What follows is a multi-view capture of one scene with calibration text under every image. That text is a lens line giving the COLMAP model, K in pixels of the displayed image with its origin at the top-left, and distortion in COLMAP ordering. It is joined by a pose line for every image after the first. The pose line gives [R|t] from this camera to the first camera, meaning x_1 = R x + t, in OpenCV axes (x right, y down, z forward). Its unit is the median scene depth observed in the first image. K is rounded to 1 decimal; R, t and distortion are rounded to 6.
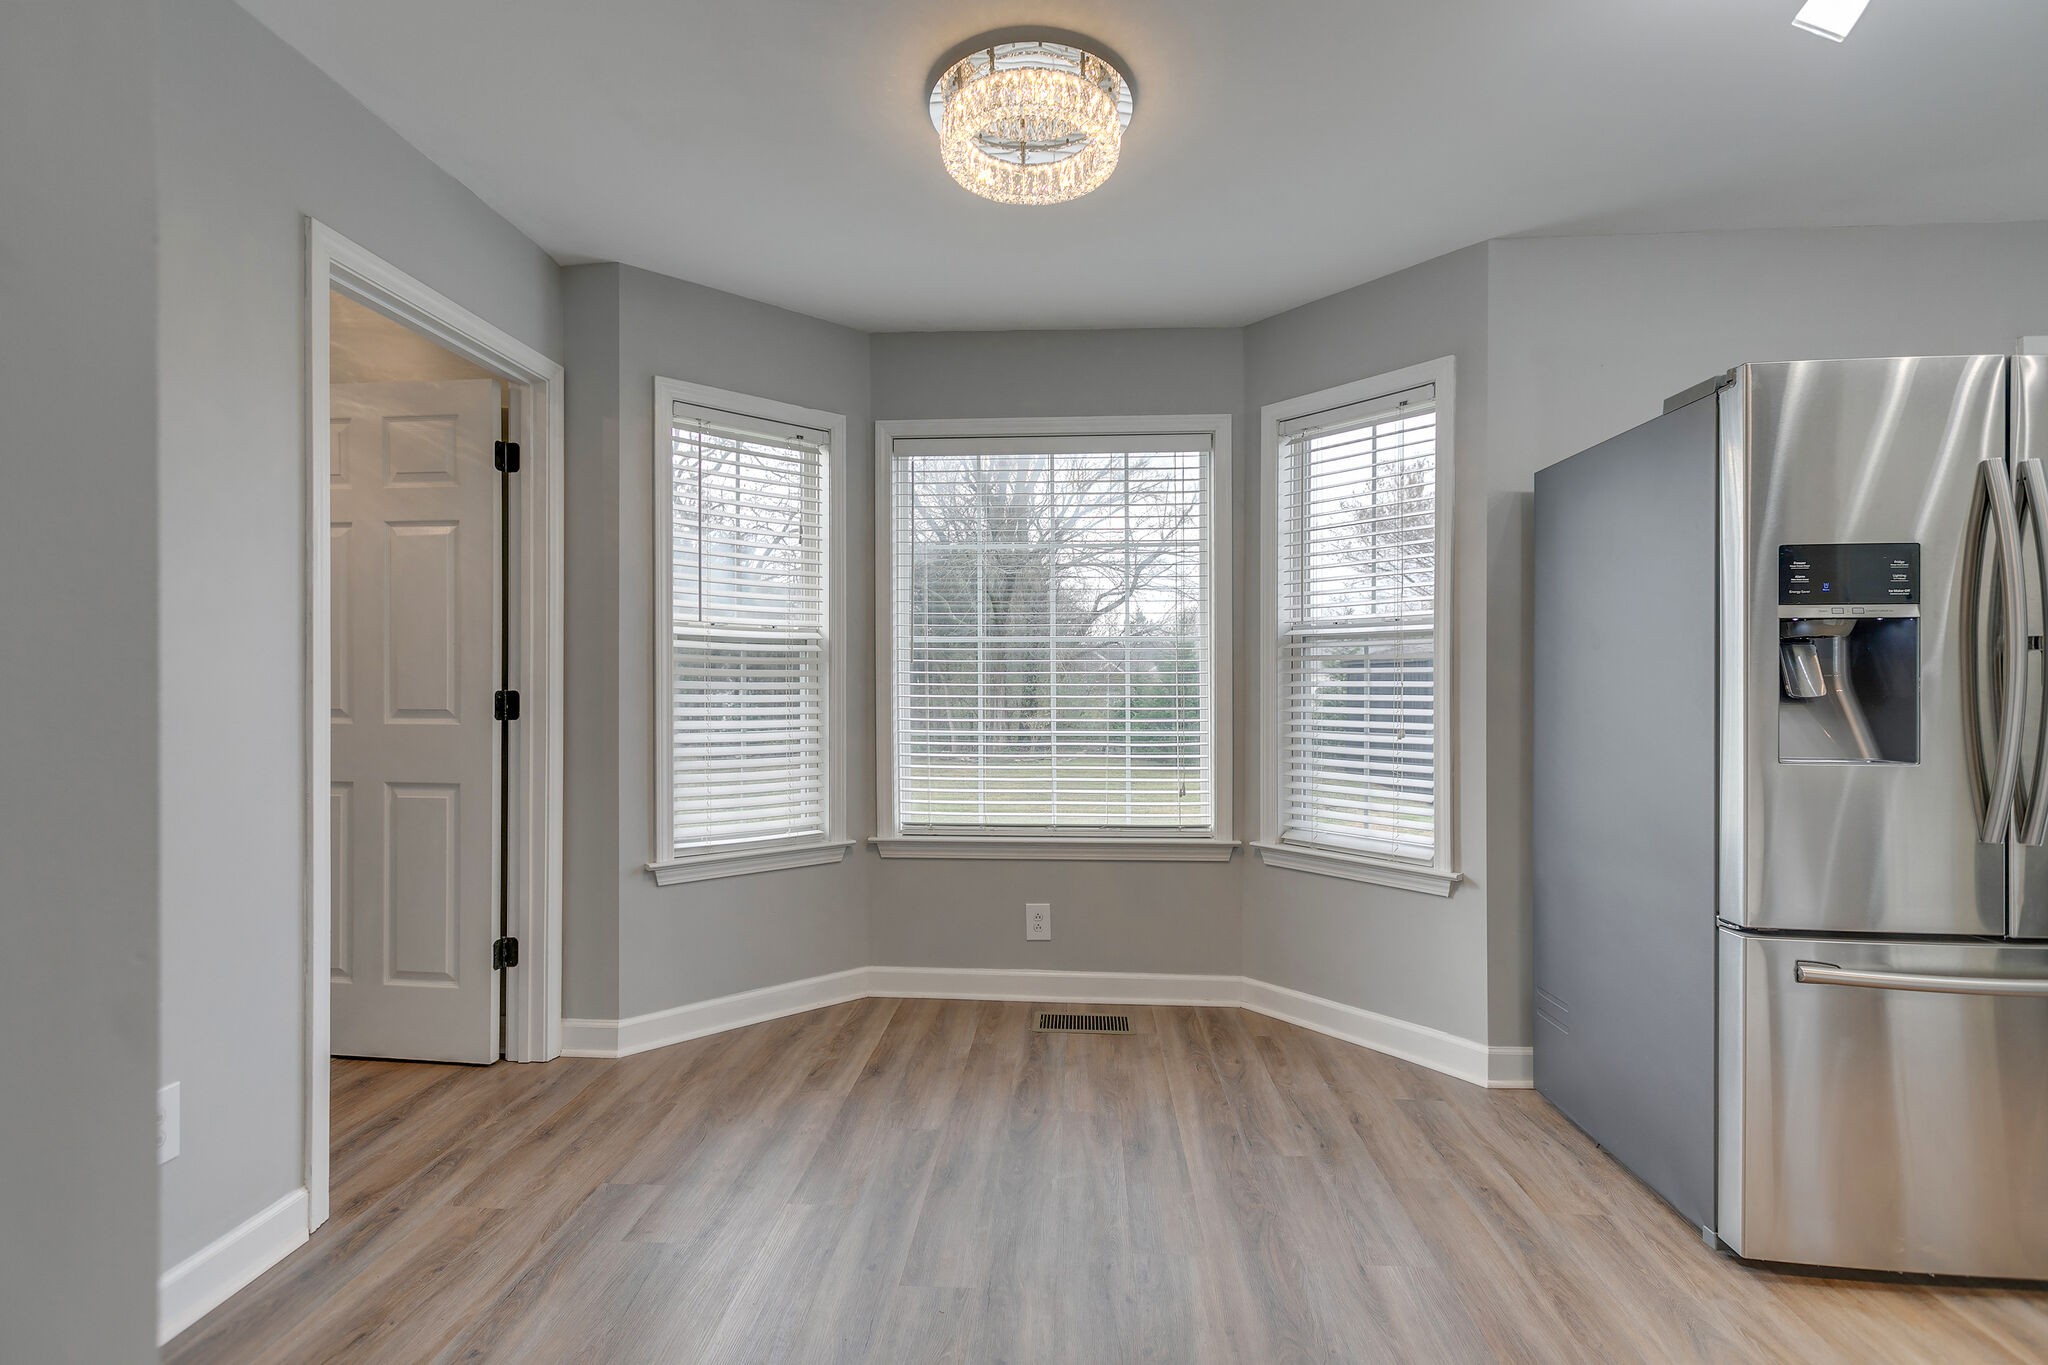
lens RADIAL K [[946.1, 0, 1013.1], [0, 946.1, 682.4], [0, 0, 1]] dist [0.001043, -0.001140]
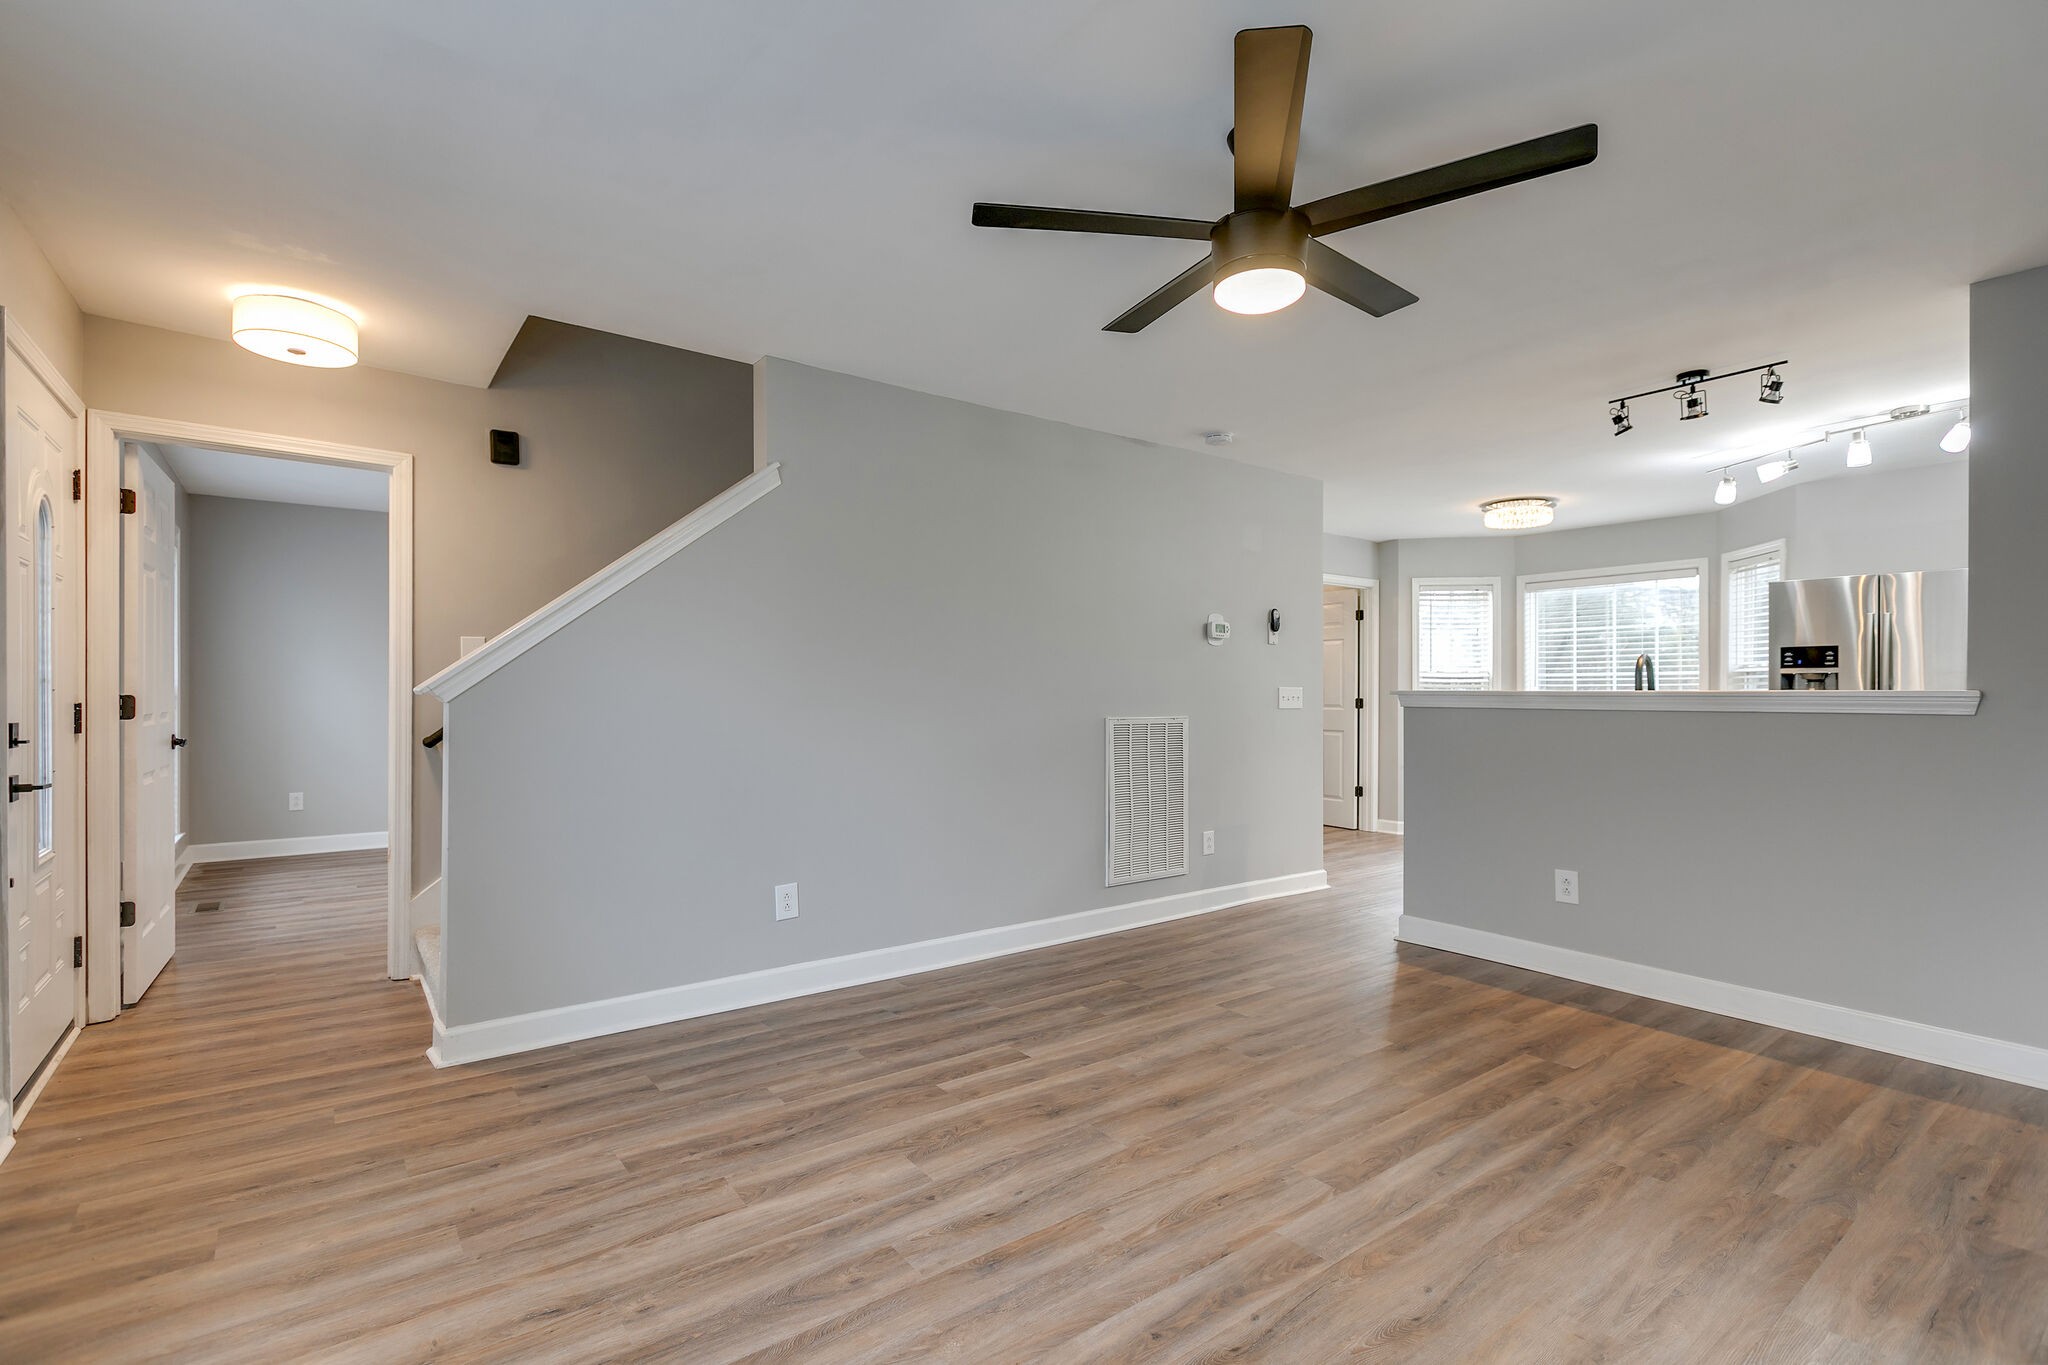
lens RADIAL K [[946.1, 0, 1020.3], [0, 946.1, 690.8], [0, 0, 1]] dist [0.001043, -0.001140]
pose [[0.658173, -0.000455, -0.752866, 0.914581], [-0.002335, 0.999994, -0.002646, -0.002531], [0.752863, 0.003499, 0.658168, -1.601053]]
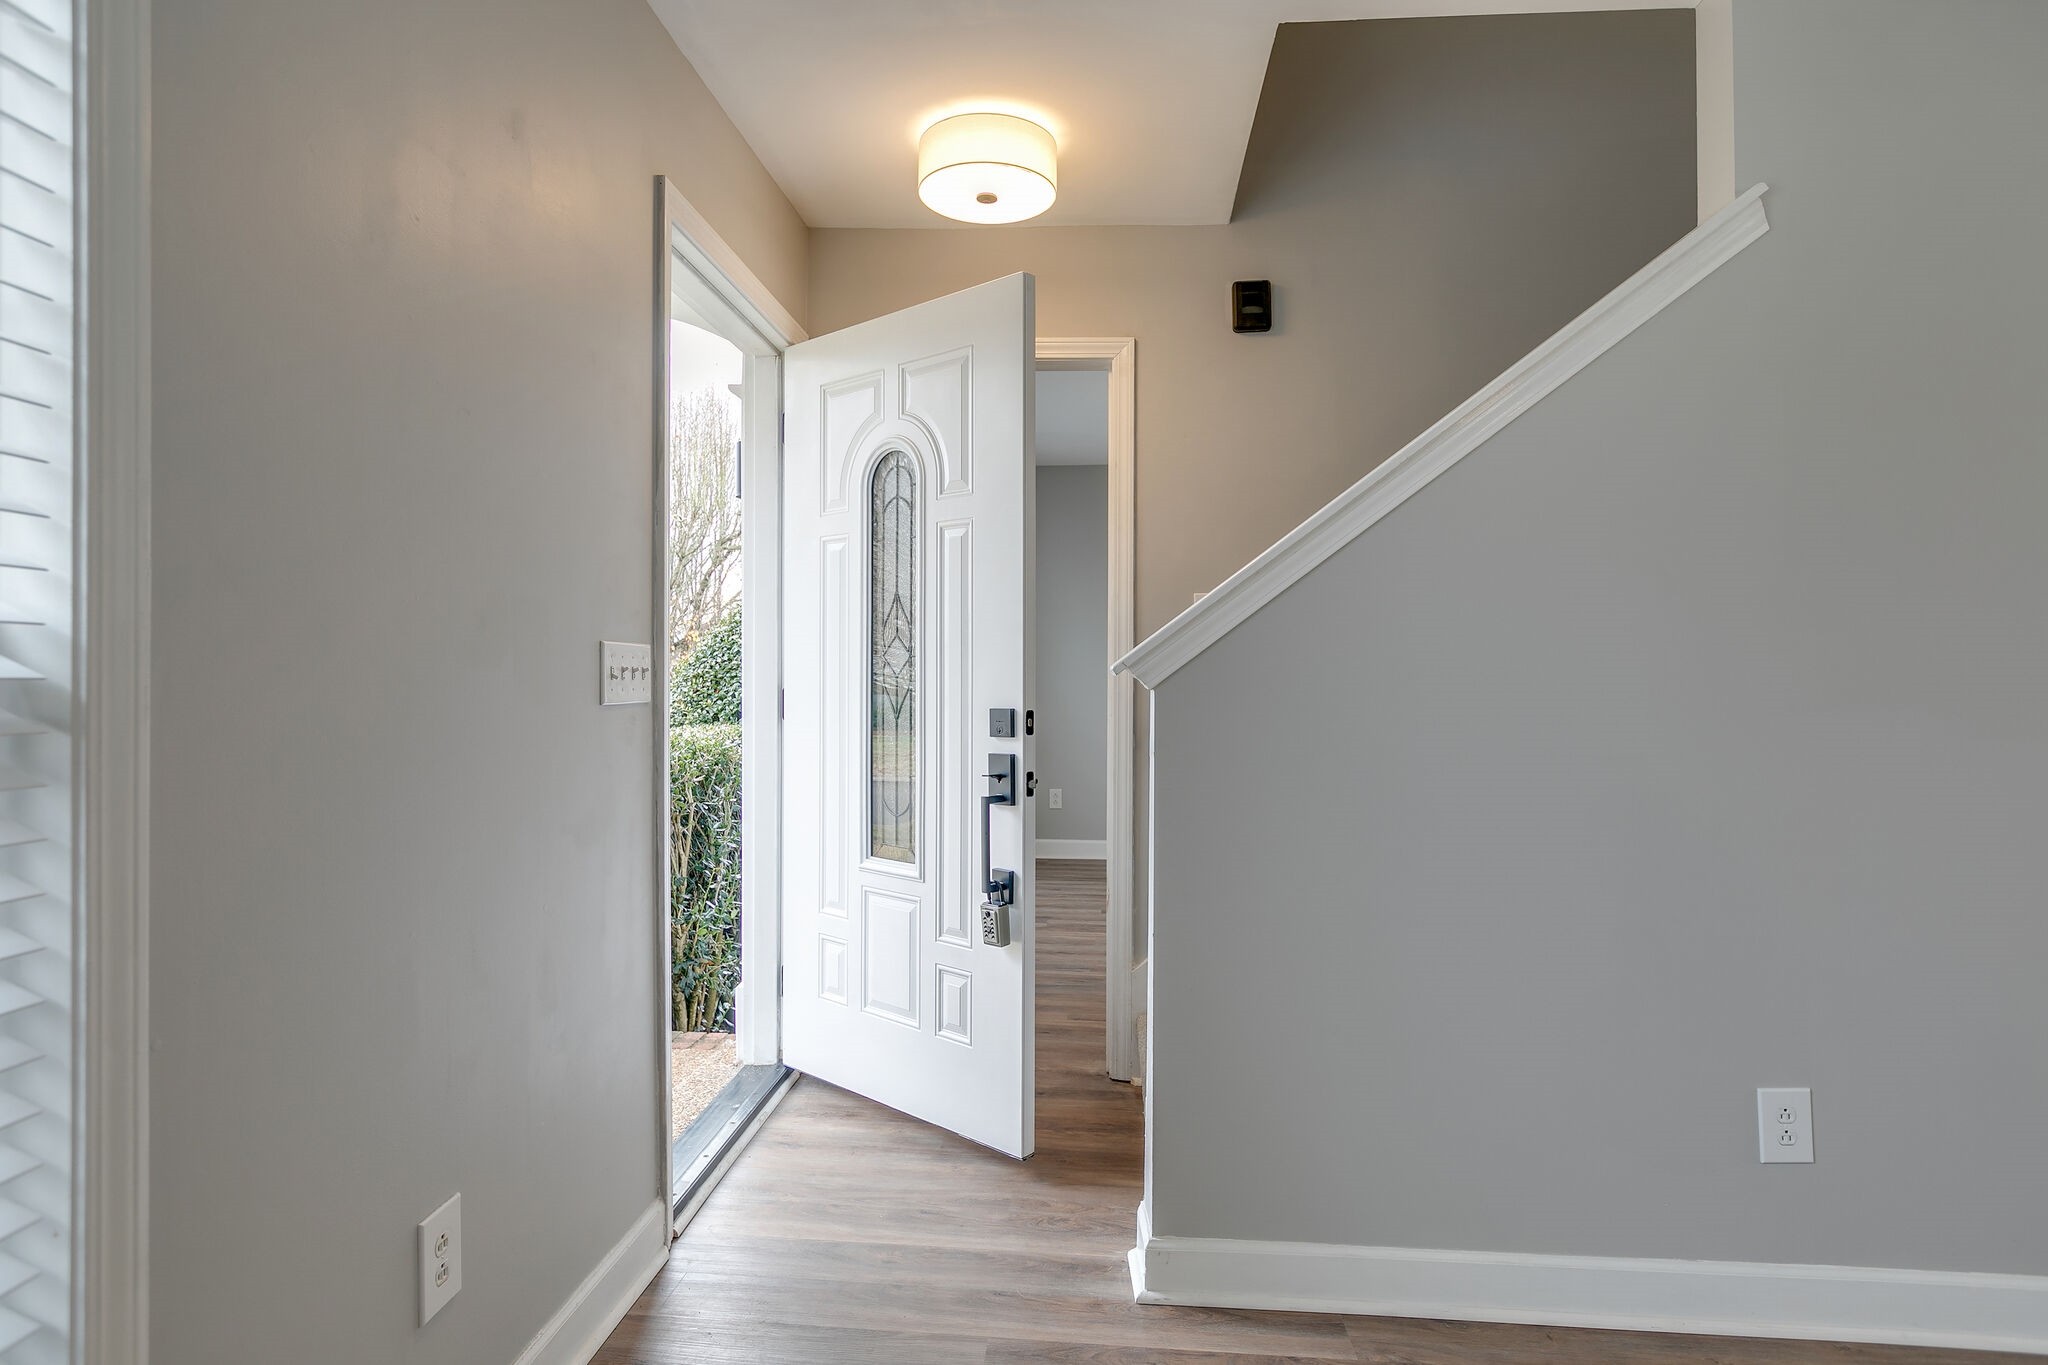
lens RADIAL K [[1121.5, 0, 1025.8], [0, 1121.5, 673.9], [0, 0, 1]] dist [-0.000079, -0.000129]
pose [[0.000739, -0.003895, -0.999992, 0.443927], [-0.004760, 0.999981, -0.003899, 0.002264], [0.999988, 0.004763, 0.000721, -1.472187]]
